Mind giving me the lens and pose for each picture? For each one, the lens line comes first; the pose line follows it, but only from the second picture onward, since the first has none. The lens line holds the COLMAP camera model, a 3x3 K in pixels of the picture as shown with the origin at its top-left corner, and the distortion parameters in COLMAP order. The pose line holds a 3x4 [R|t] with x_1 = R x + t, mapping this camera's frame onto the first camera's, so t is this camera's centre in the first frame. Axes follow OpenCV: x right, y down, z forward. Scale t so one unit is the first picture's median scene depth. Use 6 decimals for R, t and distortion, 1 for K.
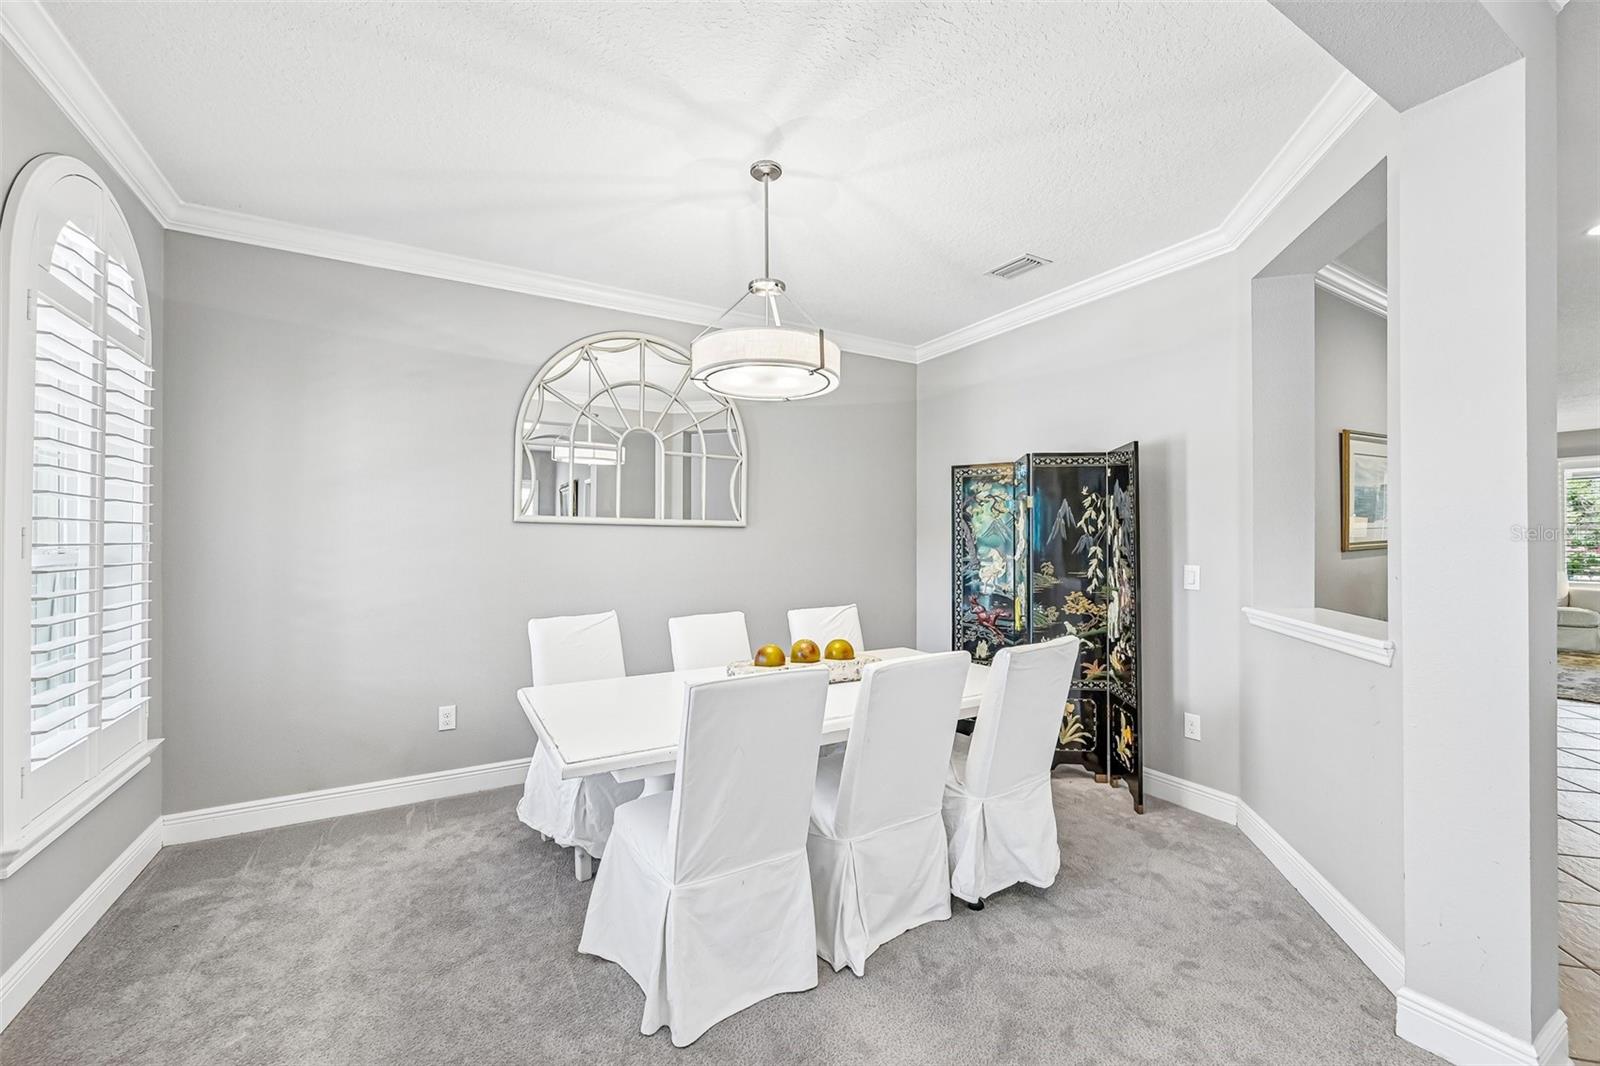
lens RADIAL K [[645.1, 0, 809.9], [0, 645.1, 536.0], [0, 0, 1]] dist [-0.001321, 0.000224]
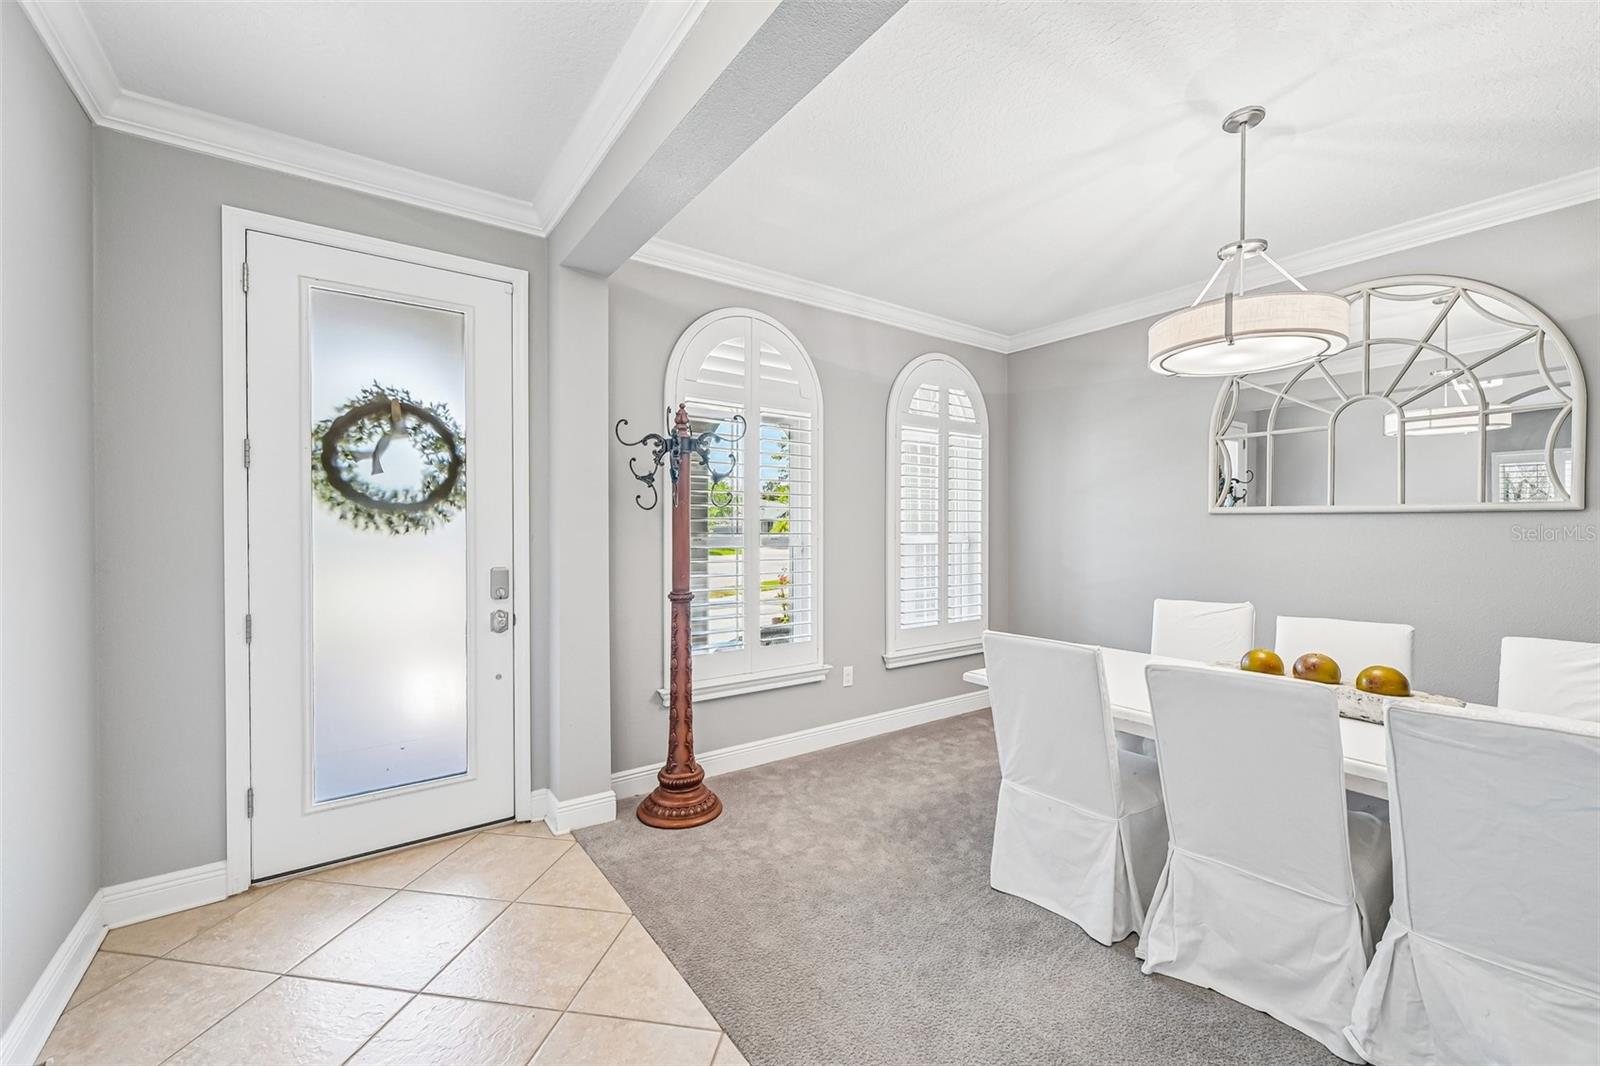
lens RADIAL K [[645.1, 0, 809.6], [0, 645.1, 532.8], [0, 0, 1]] dist [-0.001321, 0.000224]
pose [[0.100012, 0.005040, -0.994973, 0.833509], [0.005366, 0.999970, 0.005605, 0.001268], [0.994972, -0.005899, 0.099982, 0.329787]]
